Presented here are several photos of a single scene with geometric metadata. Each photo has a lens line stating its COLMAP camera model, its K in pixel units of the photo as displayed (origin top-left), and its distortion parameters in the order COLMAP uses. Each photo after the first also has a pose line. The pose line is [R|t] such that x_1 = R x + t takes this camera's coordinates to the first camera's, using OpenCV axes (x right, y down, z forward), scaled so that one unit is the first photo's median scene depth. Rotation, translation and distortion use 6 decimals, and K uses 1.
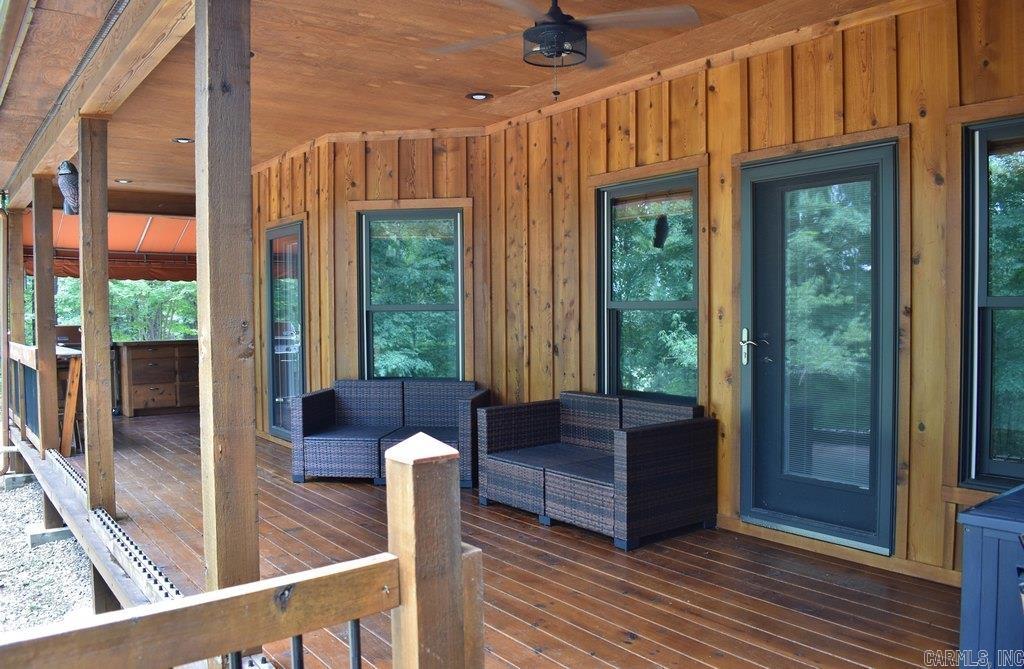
lens RADIAL K [[815.6, 0, 504.4], [0, 815.6, 335.8], [0, 0, 1]] dist [-0.093702, 0.010388]
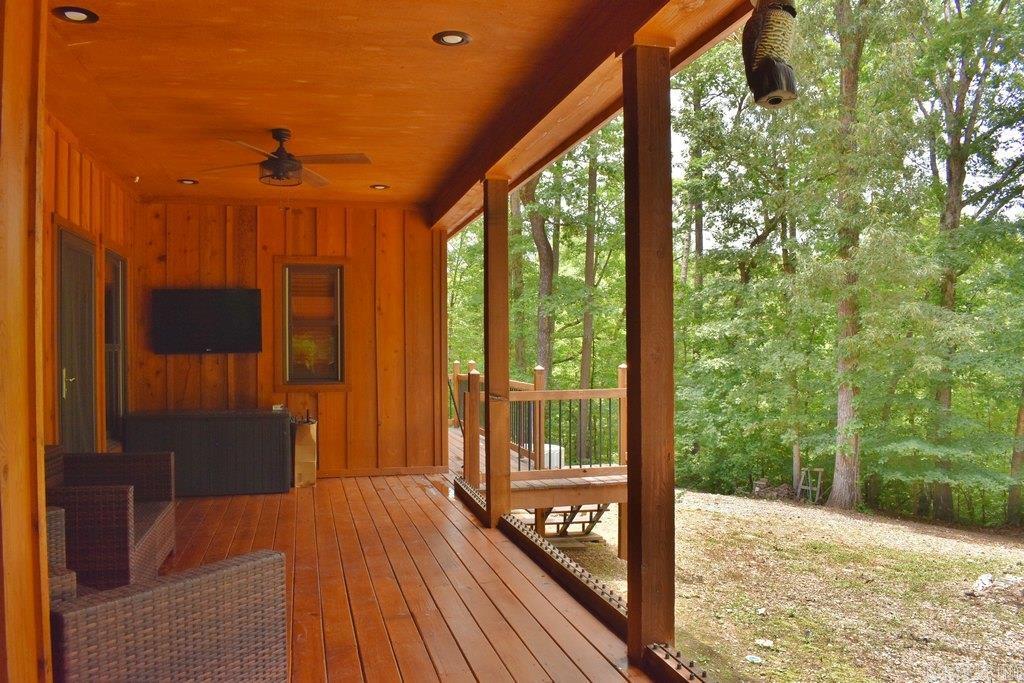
lens RADIAL K [[804.2, 0, 510.3], [0, 804.2, 344.7], [0, 0, 1]] dist [-0.095448, 0.015691]
pose [[-0.928583, 0.011317, 0.370952, -0.665078], [0.023141, 0.999356, 0.027438, -0.051566], [-0.370402, 0.034062, -0.928247, 1.681894]]
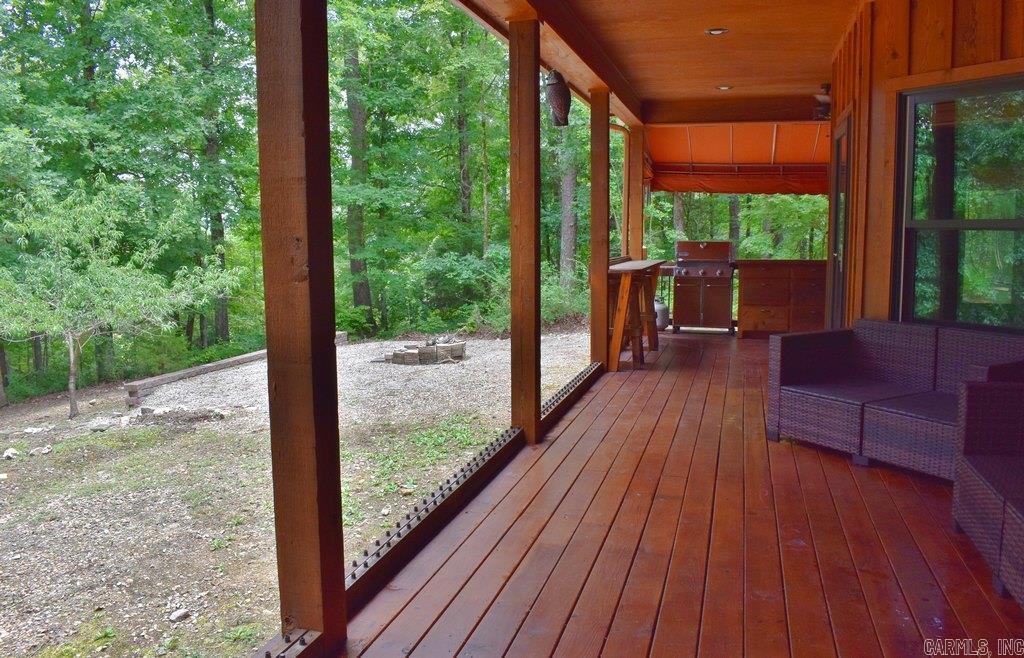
lens RADIAL K [[823.1, 0, 501.9], [0, 823.1, 331.3], [0, 0, 1]] dist [-0.085493, 0.005543]
pose [[0.608436, 0.098468, -0.787471, 0.266378], [-0.022537, 0.994016, 0.106882, -0.010336], [0.793283, -0.047284, 0.607014, 0.371172]]
